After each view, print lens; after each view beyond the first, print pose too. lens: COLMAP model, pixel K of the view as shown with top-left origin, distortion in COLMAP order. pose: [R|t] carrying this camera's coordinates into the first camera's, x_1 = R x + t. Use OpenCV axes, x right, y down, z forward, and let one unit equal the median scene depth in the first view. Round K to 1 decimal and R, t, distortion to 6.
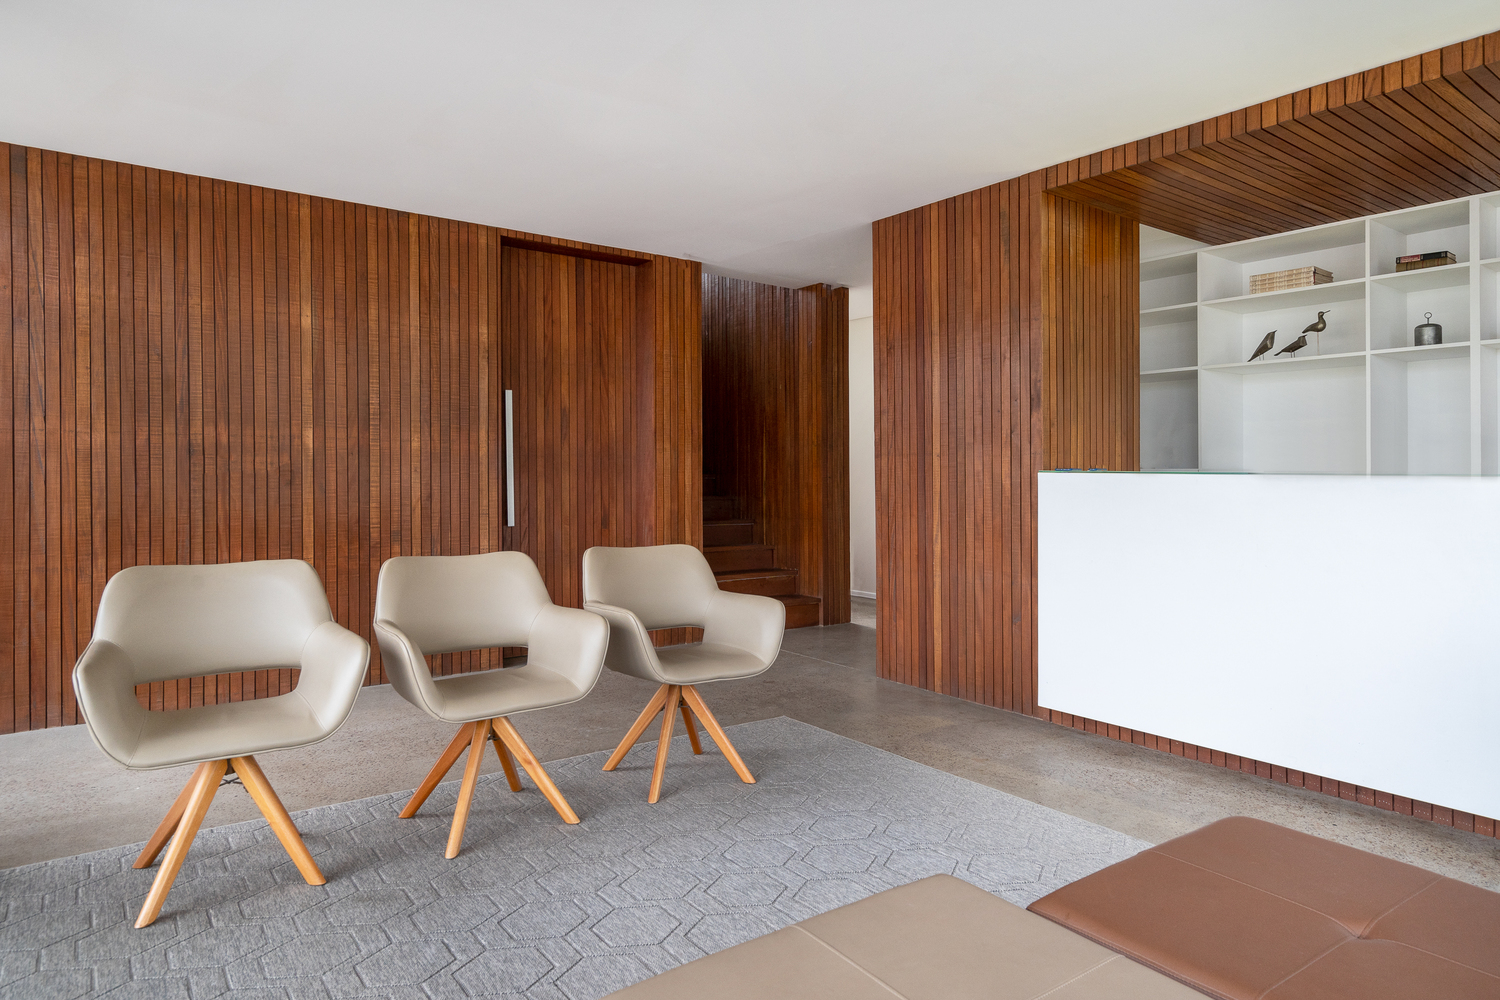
lens RADIAL K [[917.8, 0, 749.6], [0, 917.8, 464.4], [0, 0, 1]] dist [0.003134, 0.000654]
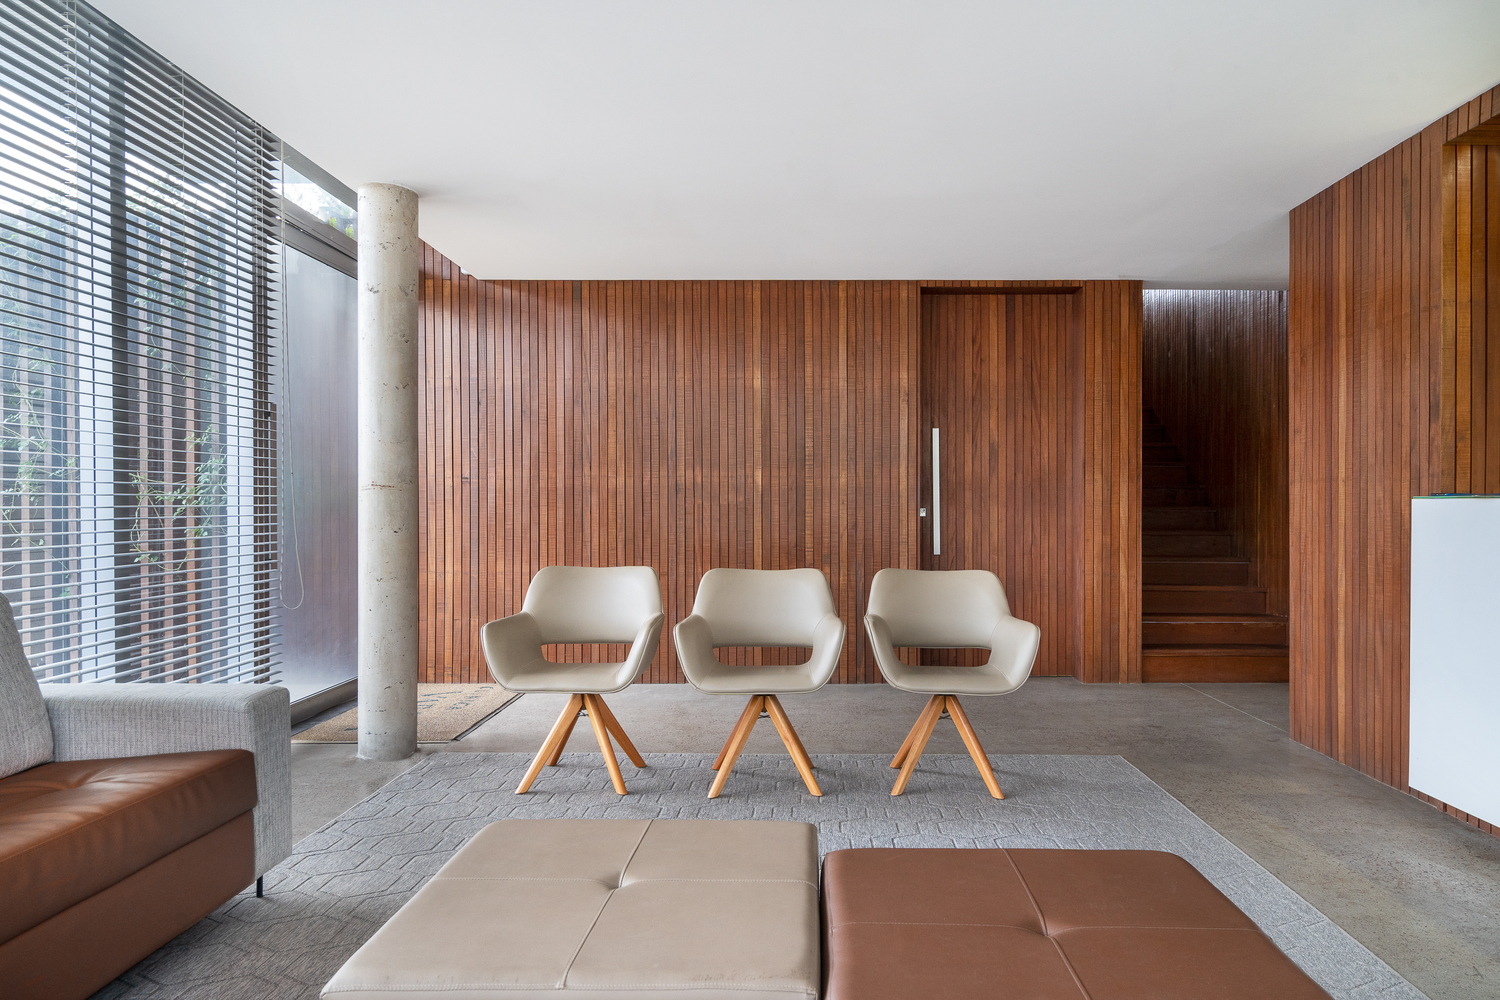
lens RADIAL K [[940.0, 0, 750.0], [0, 940.0, 500.0], [0, 0, 1]] dist [0.002384, -0.000056]
pose [[0.794065, -0.008681, -0.607770, 0.278993], [0.008079, 0.999960, -0.003727, 0.006685], [0.607779, -0.001951, 0.794104, -0.010931]]
